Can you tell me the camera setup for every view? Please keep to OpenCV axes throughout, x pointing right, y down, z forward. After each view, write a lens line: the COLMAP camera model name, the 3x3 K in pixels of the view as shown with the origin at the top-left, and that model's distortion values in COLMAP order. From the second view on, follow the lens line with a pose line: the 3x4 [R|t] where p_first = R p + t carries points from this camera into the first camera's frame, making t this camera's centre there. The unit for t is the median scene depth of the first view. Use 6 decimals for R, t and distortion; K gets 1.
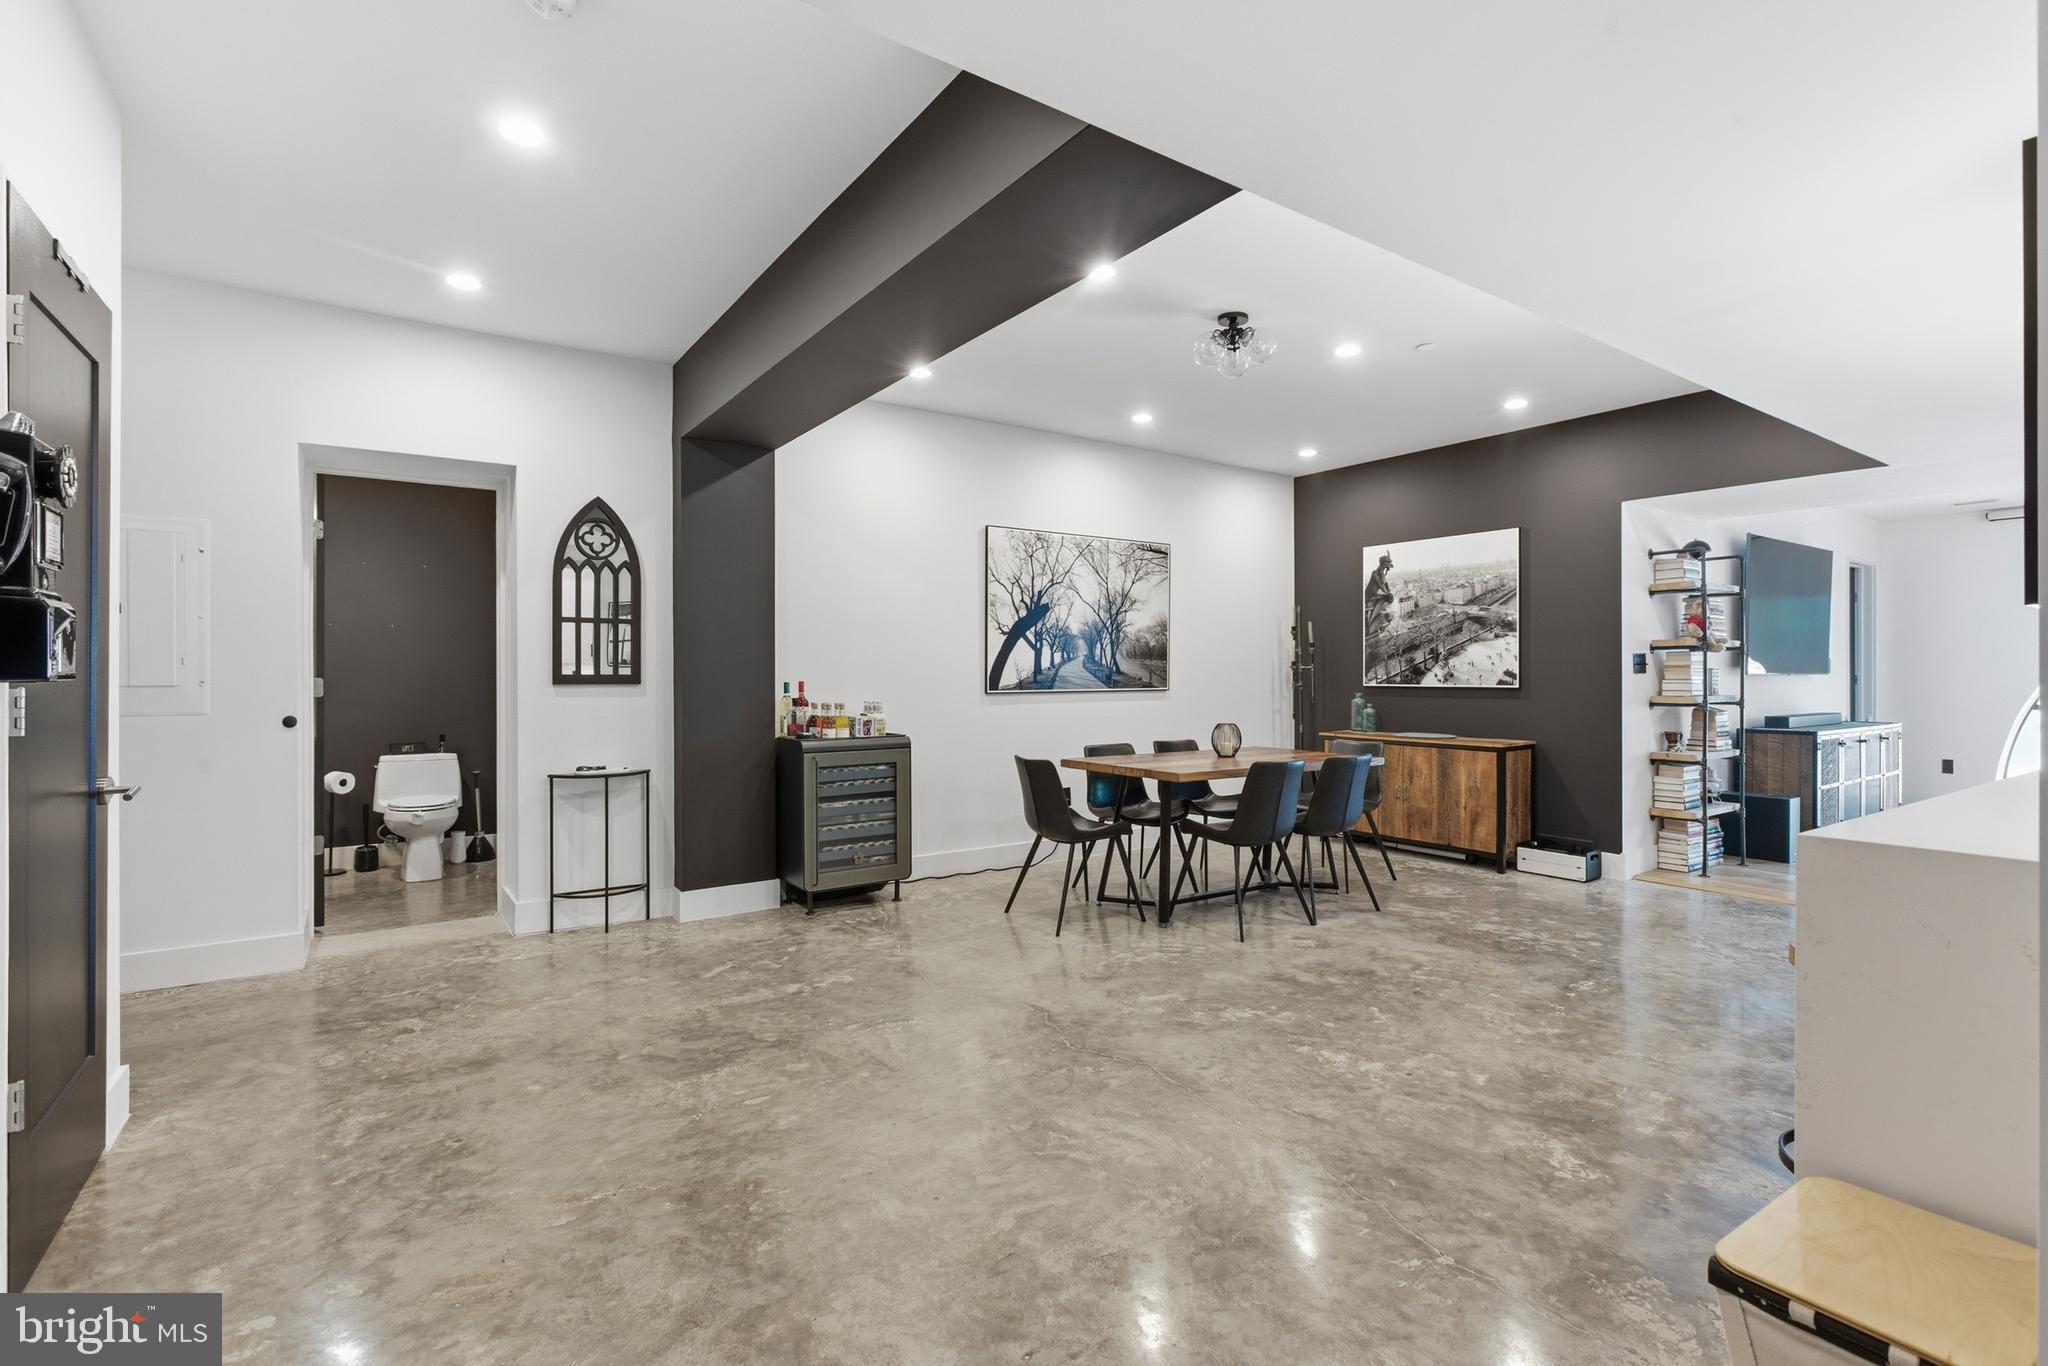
lens RADIAL K [[939.6, 0, 1019.3], [0, 939.6, 662.2], [0, 0, 1]] dist [0.000323, 0.000121]
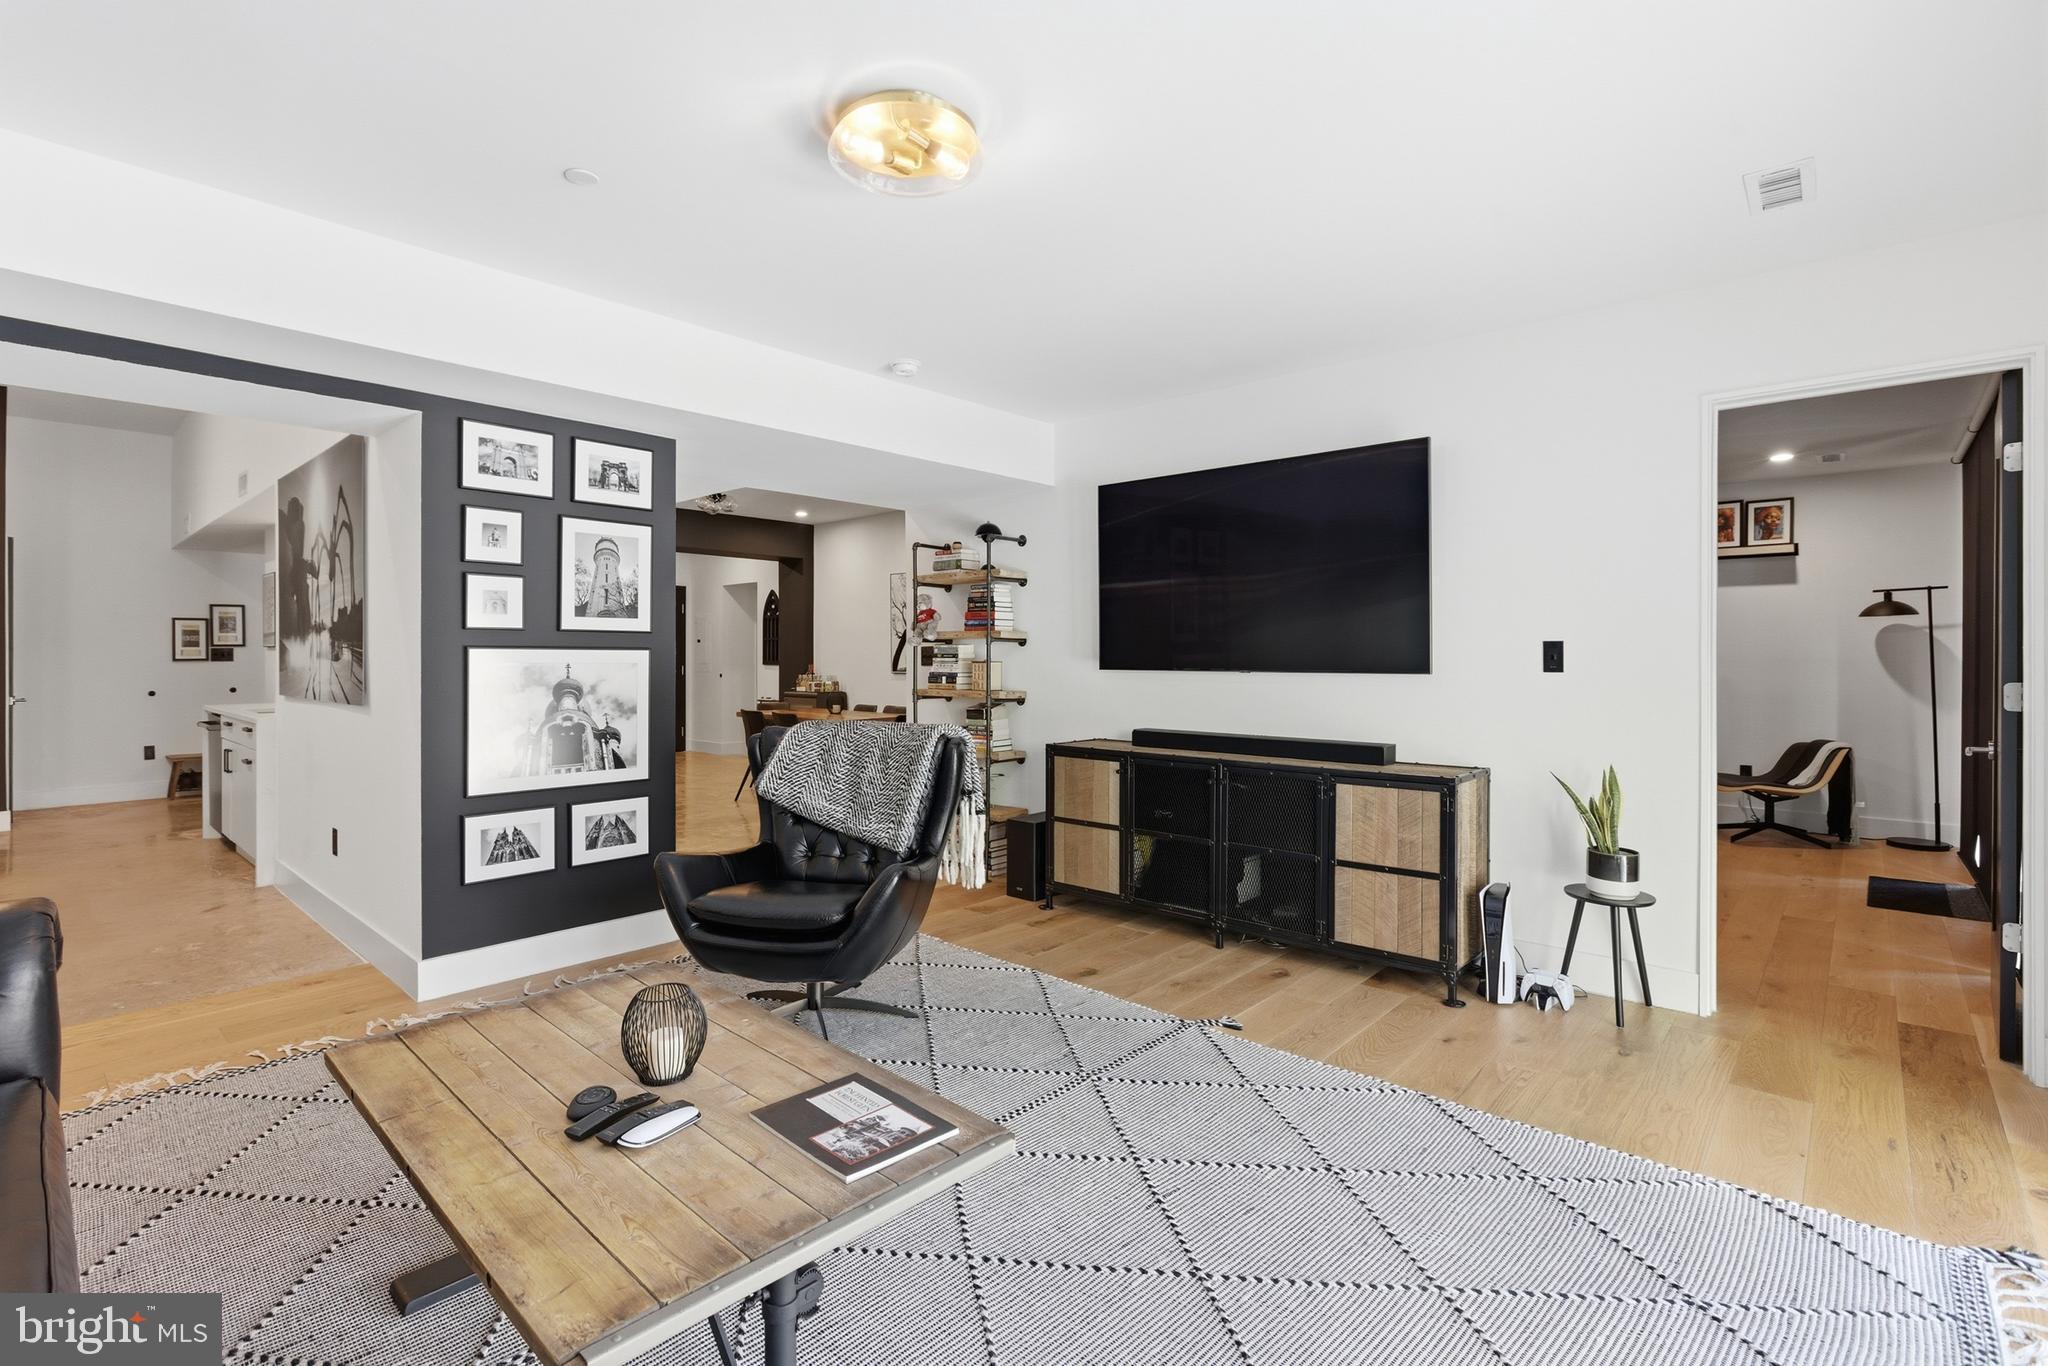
lens RADIAL K [[939.6, 0, 1019.3], [0, 939.6, 662.2], [0, 0, 1]] dist [0.000323, 0.000121]
pose [[0.227407, 0.008688, -0.973761, 2.002993], [0.008017, 0.999910, 0.010794, -0.004047], [0.973767, -0.010261, 0.227317, 0.993910]]
